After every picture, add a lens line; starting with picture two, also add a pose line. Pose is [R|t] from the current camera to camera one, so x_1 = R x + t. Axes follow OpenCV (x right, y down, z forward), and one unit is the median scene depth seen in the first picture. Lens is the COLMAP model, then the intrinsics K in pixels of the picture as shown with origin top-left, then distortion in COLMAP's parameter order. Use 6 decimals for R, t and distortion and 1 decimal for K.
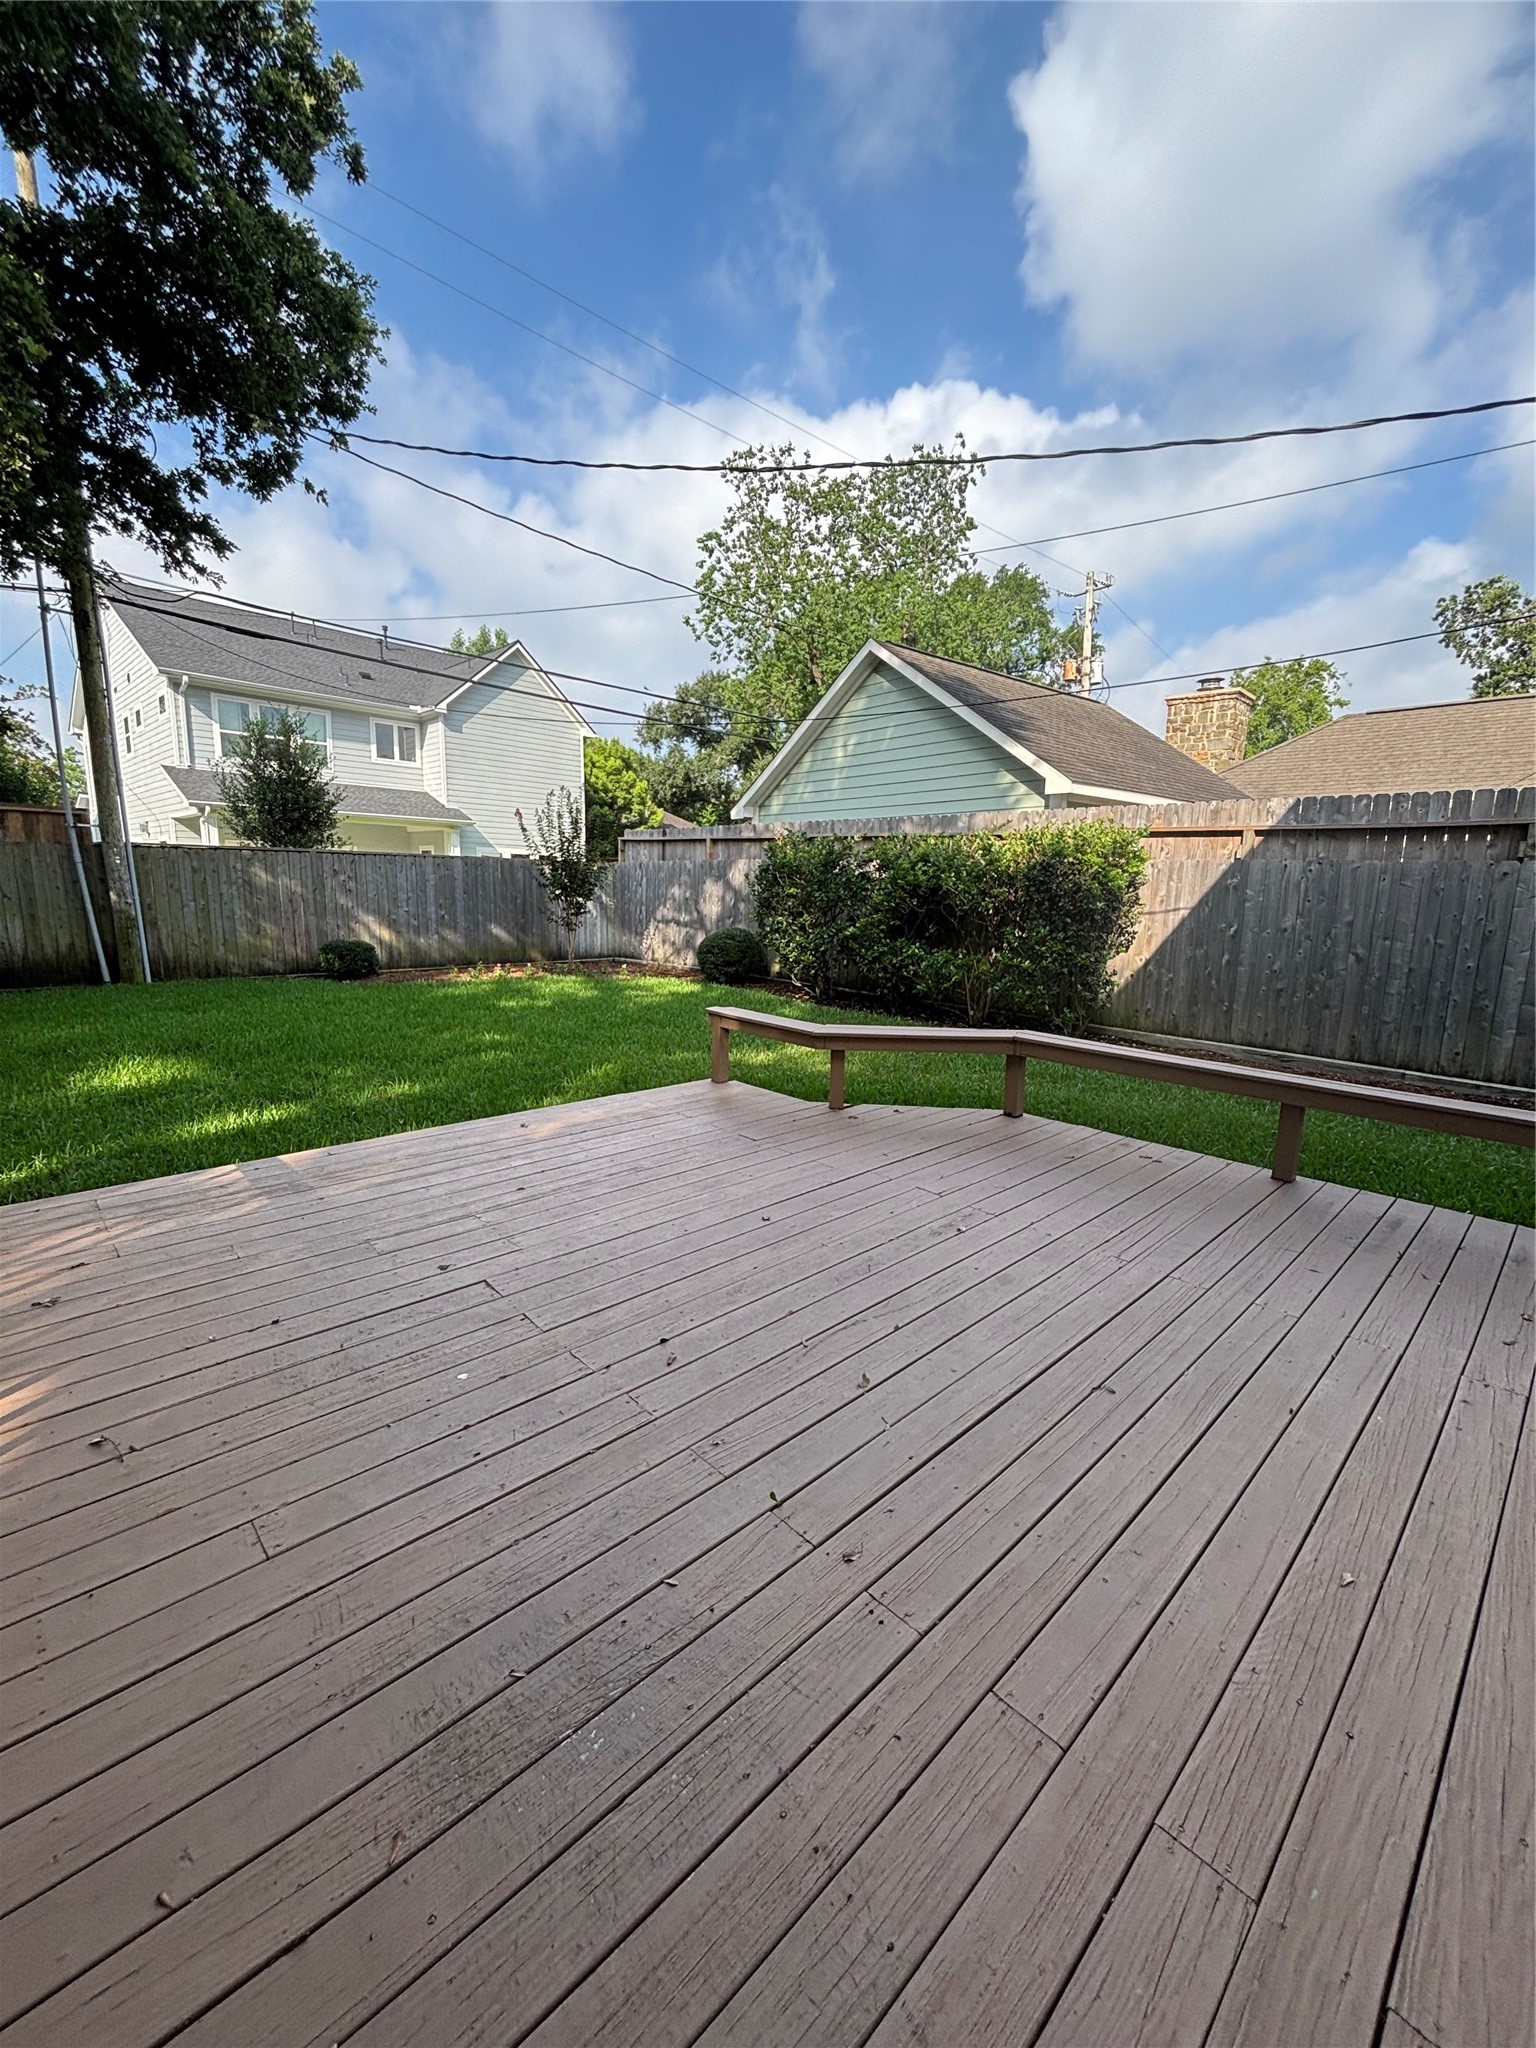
lens RADIAL K [[832.6, 0, 766.8], [0, 832.6, 1026.0], [0, 0, 1]] dist [0.000829, 0.000324]
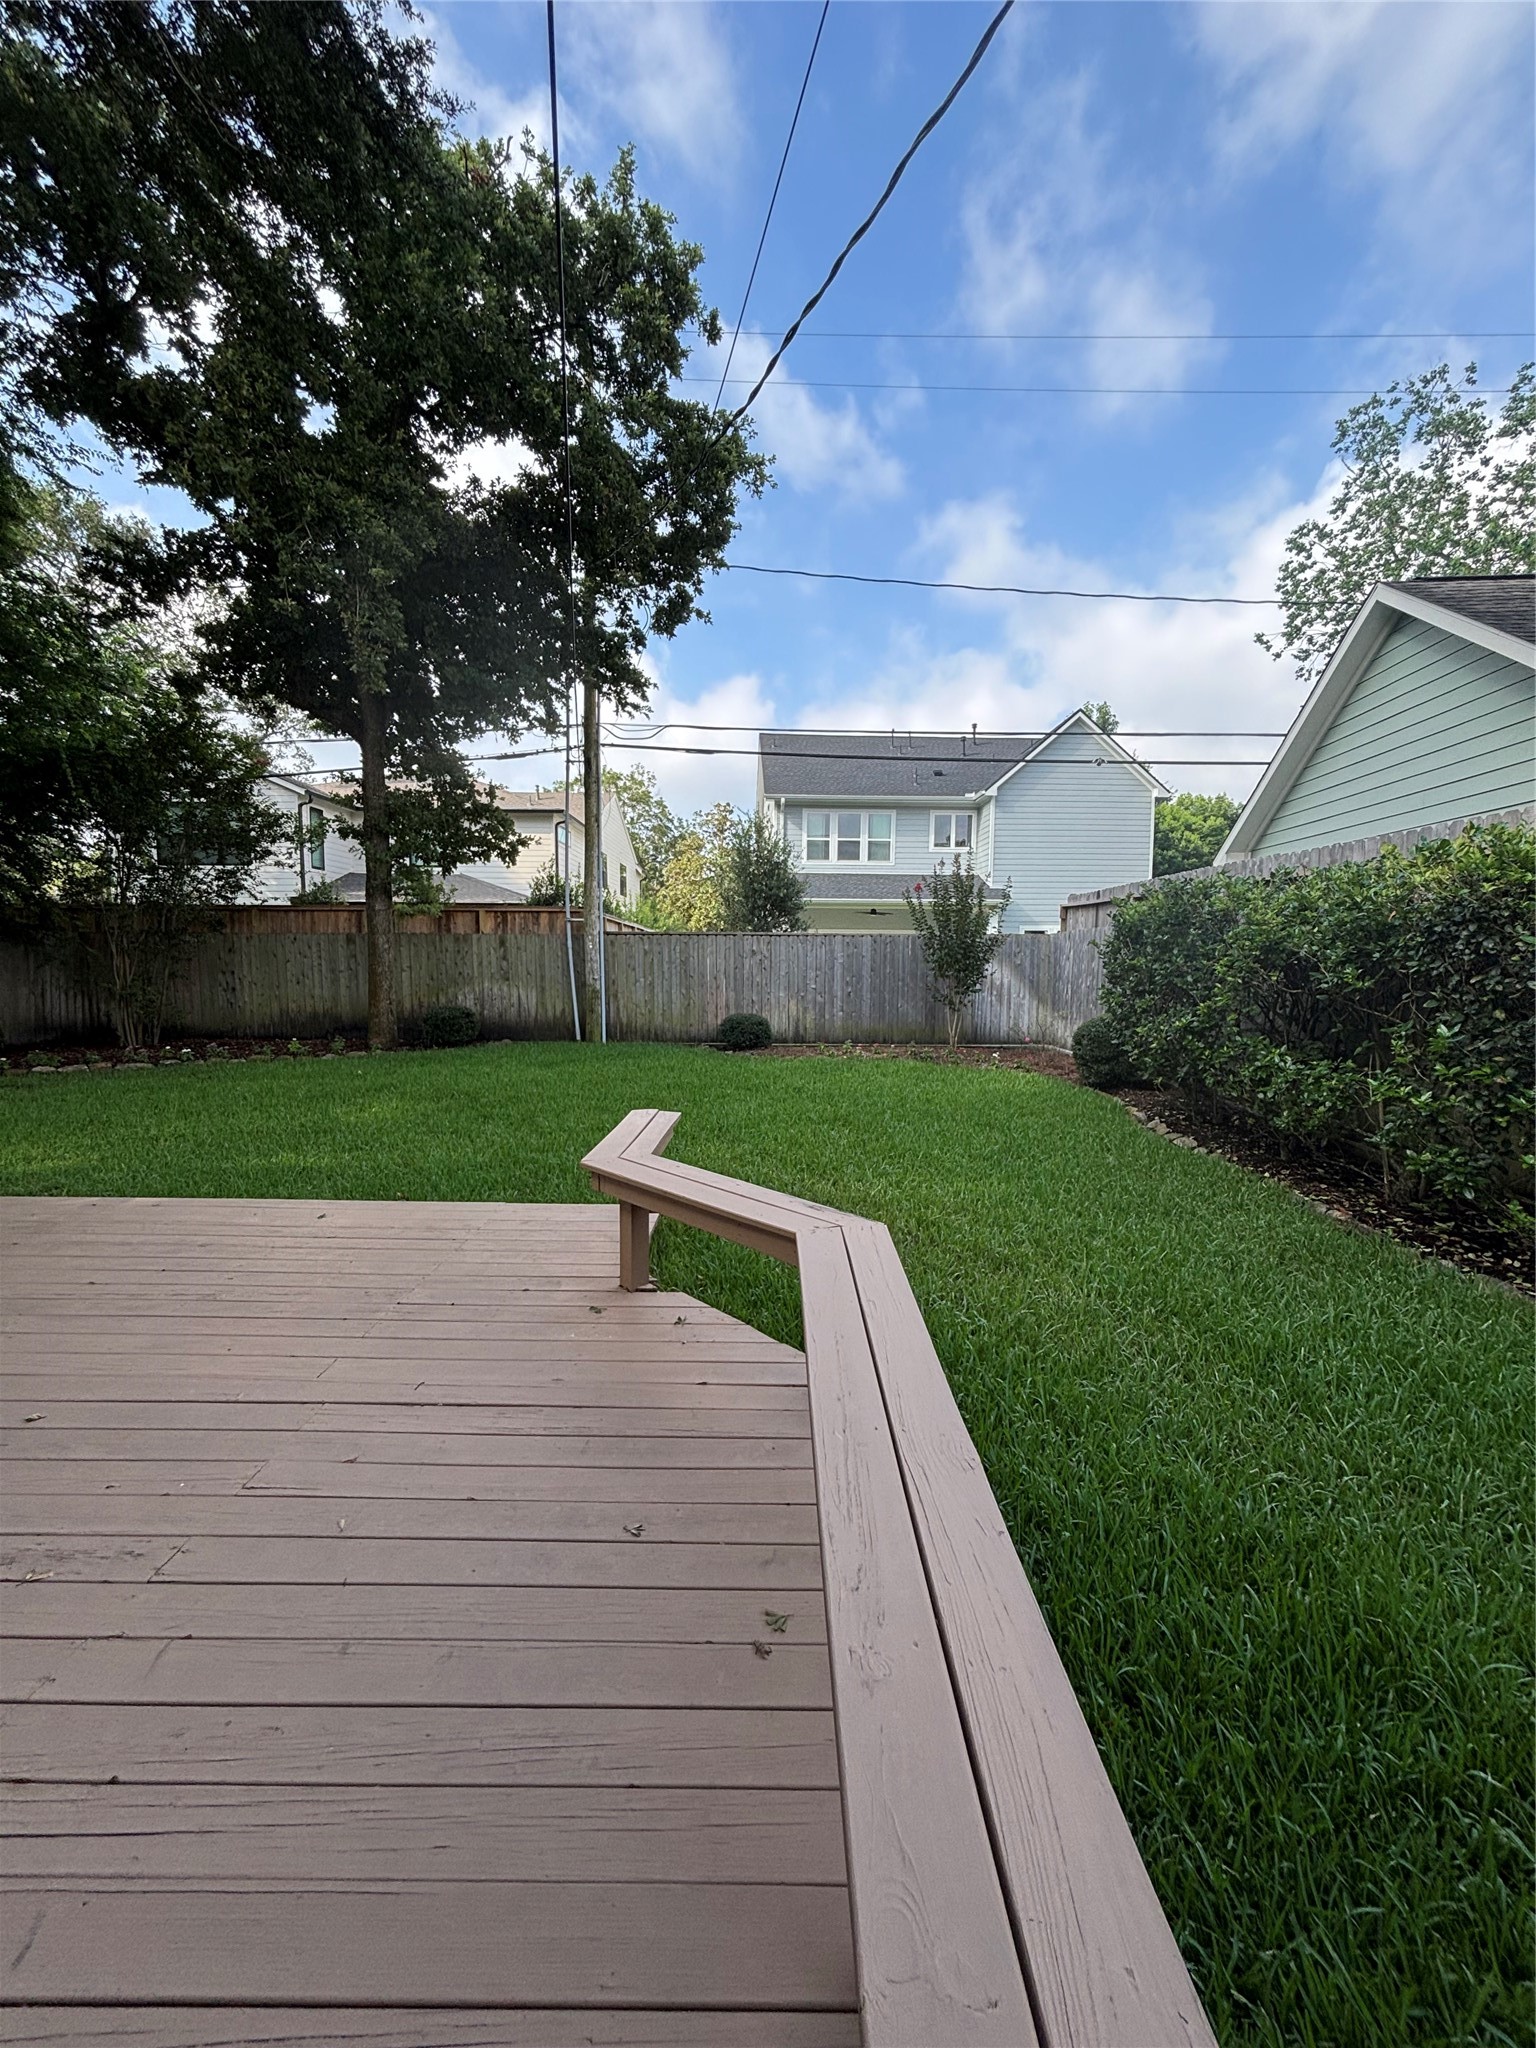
lens RADIAL K [[832.6, 0, 769.6], [0, 832.6, 1023.4], [0, 0, 1]] dist [0.000829, 0.000324]
pose [[0.722742, 0.038452, -0.690047, 0.269233], [-0.106798, 0.992672, -0.056542, -0.035731], [0.682816, 0.114561, 0.721552, 0.262870]]
